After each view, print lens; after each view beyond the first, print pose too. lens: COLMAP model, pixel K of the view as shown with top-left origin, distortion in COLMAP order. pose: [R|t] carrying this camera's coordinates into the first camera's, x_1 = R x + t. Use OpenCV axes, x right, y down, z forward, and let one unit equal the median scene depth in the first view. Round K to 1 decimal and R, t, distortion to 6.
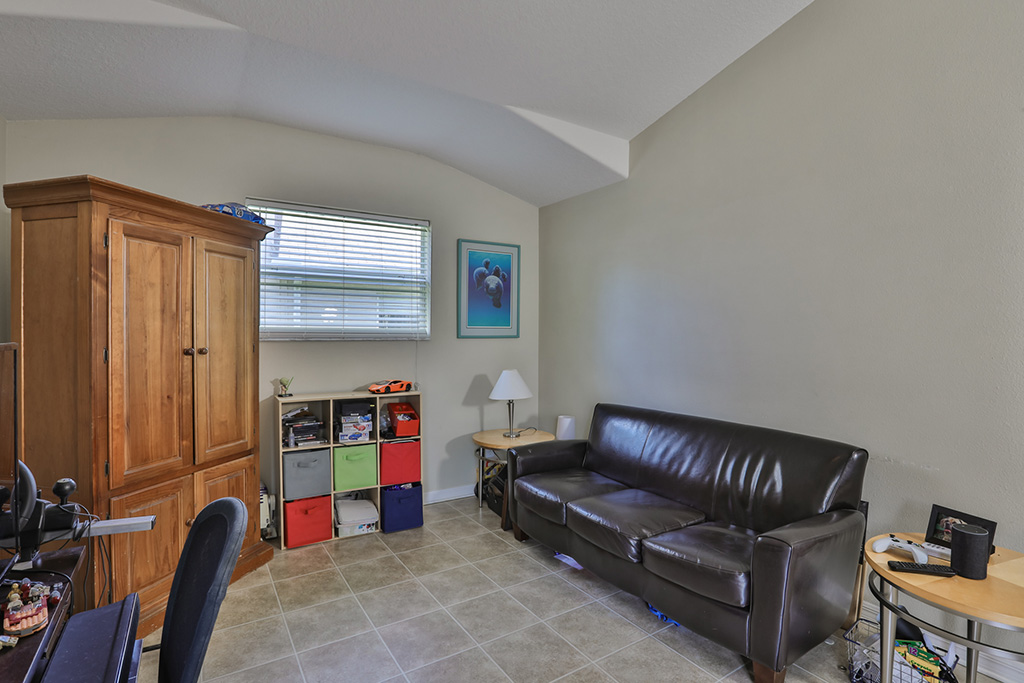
lens RADIAL K [[512.3, 0, 506.0], [0, 512.3, 339.7], [0, 0, 1]] dist [-0.078562, 0.040970]
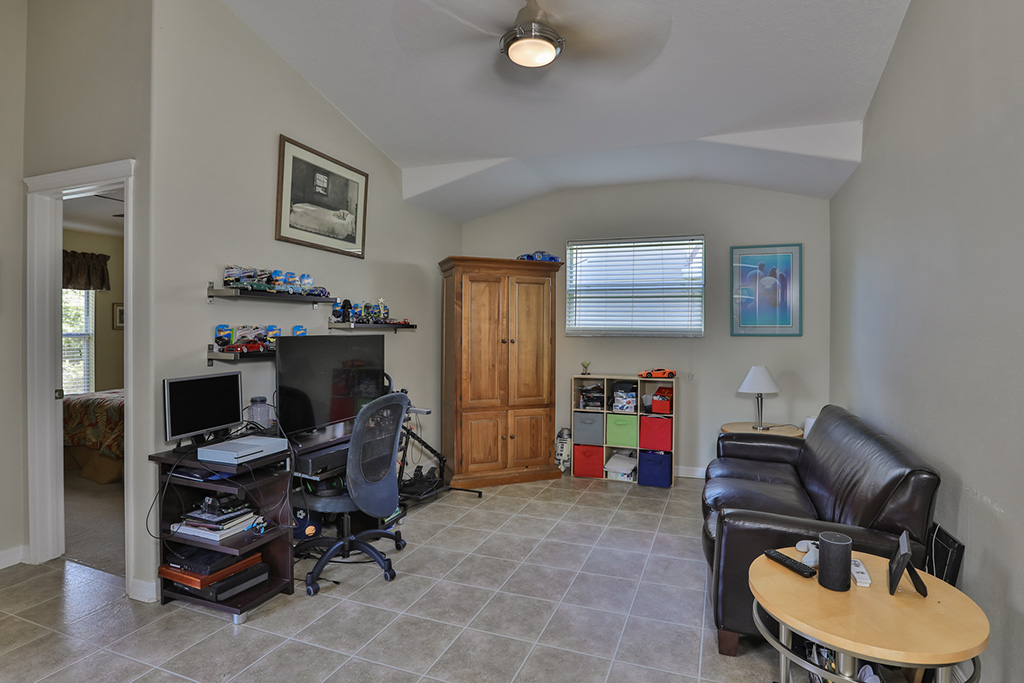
lens RADIAL K [[512.3, 0, 506.0], [0, 512.3, 339.7], [0, 0, 1]] dist [-0.078562, 0.040970]
pose [[0.573454, 0.014806, -0.819104, 0.655517], [-0.012276, 0.999880, 0.009479, 0.000916], [0.819146, 0.004619, 0.573566, -0.033737]]
